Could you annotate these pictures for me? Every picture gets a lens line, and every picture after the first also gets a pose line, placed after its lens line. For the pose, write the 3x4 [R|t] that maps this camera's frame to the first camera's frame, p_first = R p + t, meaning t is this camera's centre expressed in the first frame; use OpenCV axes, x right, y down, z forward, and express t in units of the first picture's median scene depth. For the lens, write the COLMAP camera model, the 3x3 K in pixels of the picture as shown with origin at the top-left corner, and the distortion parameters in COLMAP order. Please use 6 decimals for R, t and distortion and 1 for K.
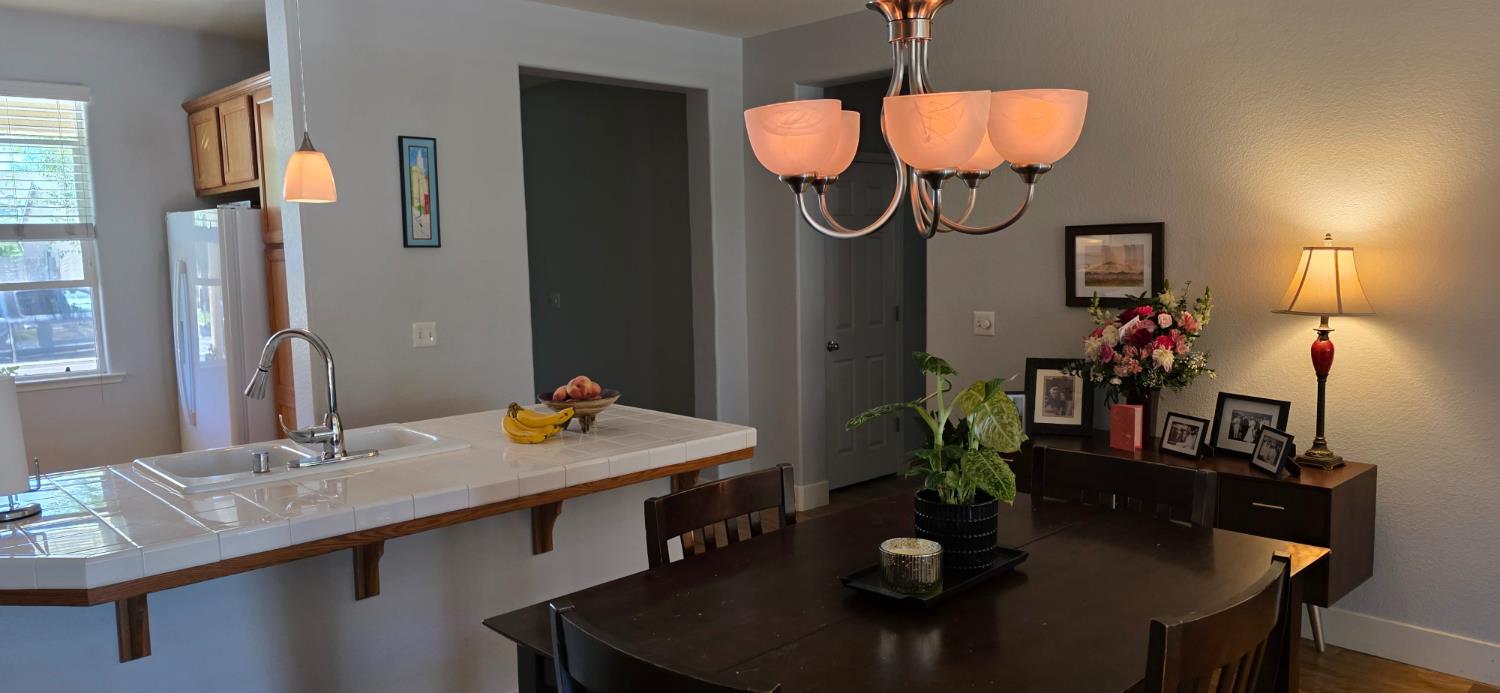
lens RADIAL K [[1007.2, 0, 745.1], [0, 1007.2, 352.3], [0, 0, 1]] dist [0.038334, -0.011660]
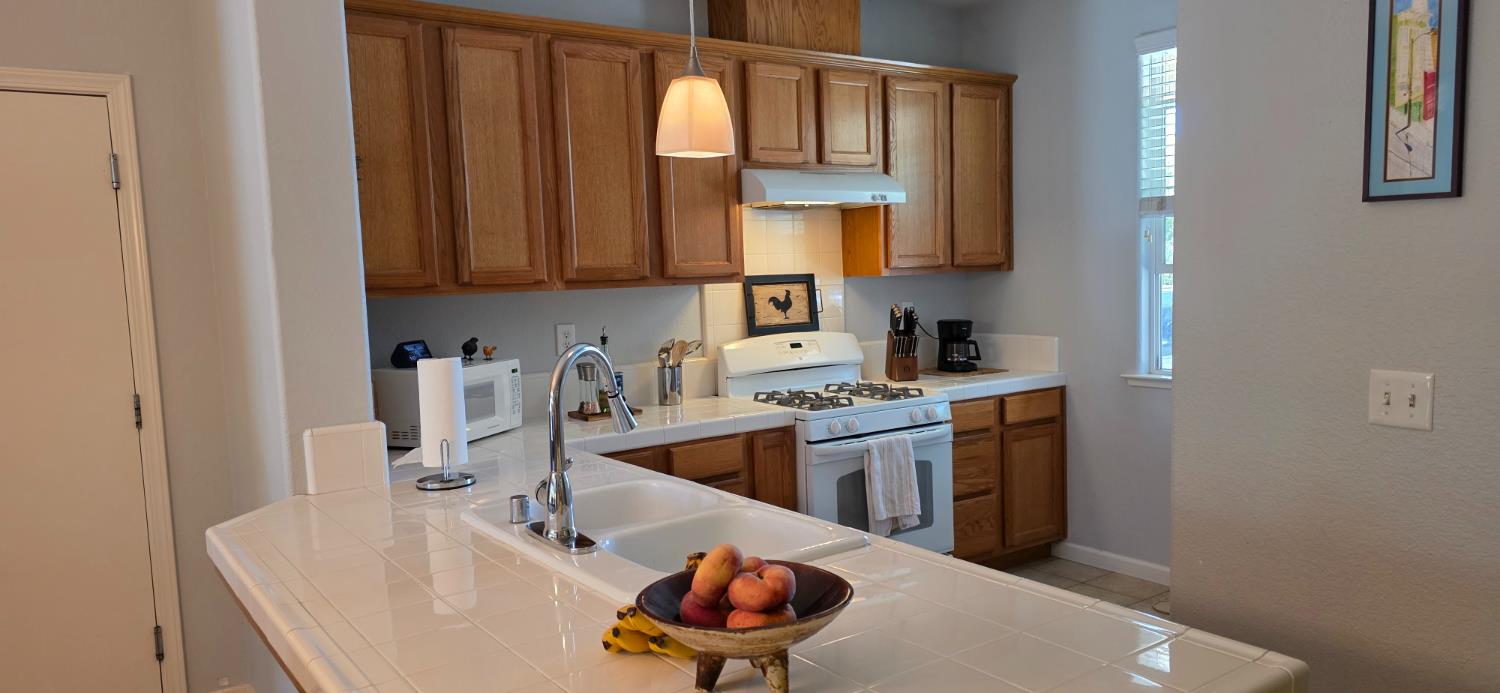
lens RADIAL K [[1007.2, 0, 747.6], [0, 1007.2, 349.0], [0, 0, 1]] dist [0.038334, -0.011660]
pose [[-0.141439, 0.108954, -0.983933, 0.157183], [-0.065842, 0.990689, 0.119166, -0.074048], [0.987755, 0.081638, -0.132948, 0.787499]]
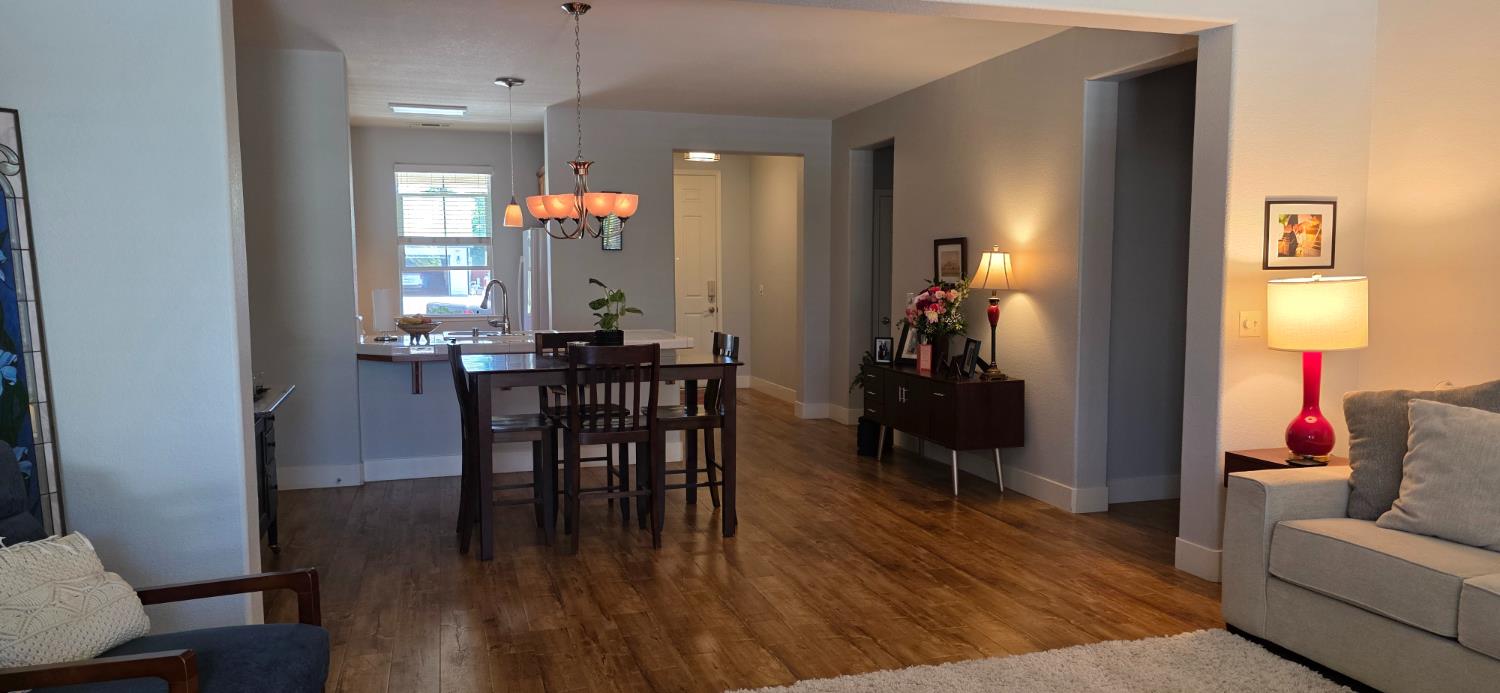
lens RADIAL K [[1007.2, 0, 757.2], [0, 1007.2, 349.8], [0, 0, 1]] dist [0.038334, -0.011660]
pose [[0.897318, 0.051424, -0.438379, 0.828175], [-0.059320, 0.998230, -0.004325, 0.081596], [0.437380, 0.029886, 0.898780, -0.614502]]
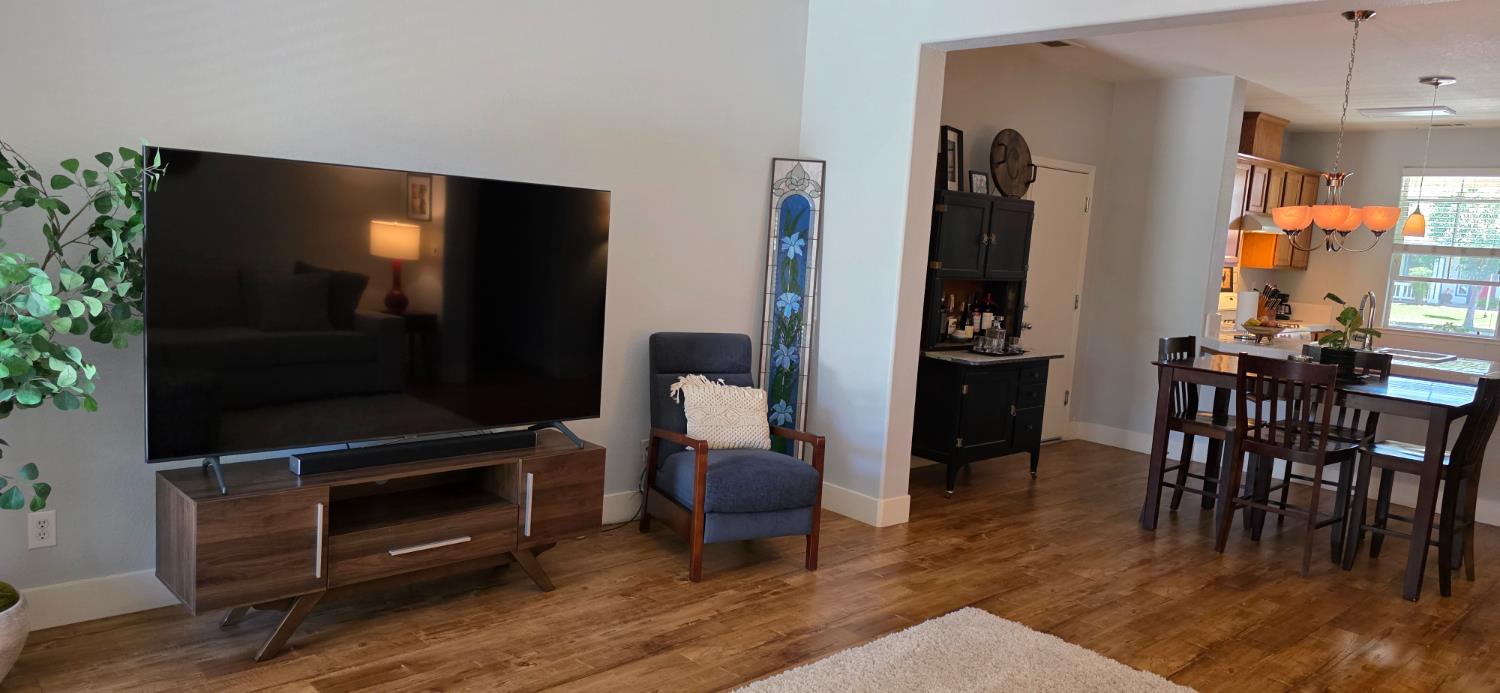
lens RADIAL K [[1007.2, 0, 748.4], [0, 1007.2, 349.5], [0, 0, 1]] dist [0.038334, -0.011660]
pose [[-0.014552, 0.139736, -0.990082, 1.276535], [-0.168917, 0.975611, 0.140177, 0.017980], [0.985523, 0.169281, 0.009406, -0.301425]]
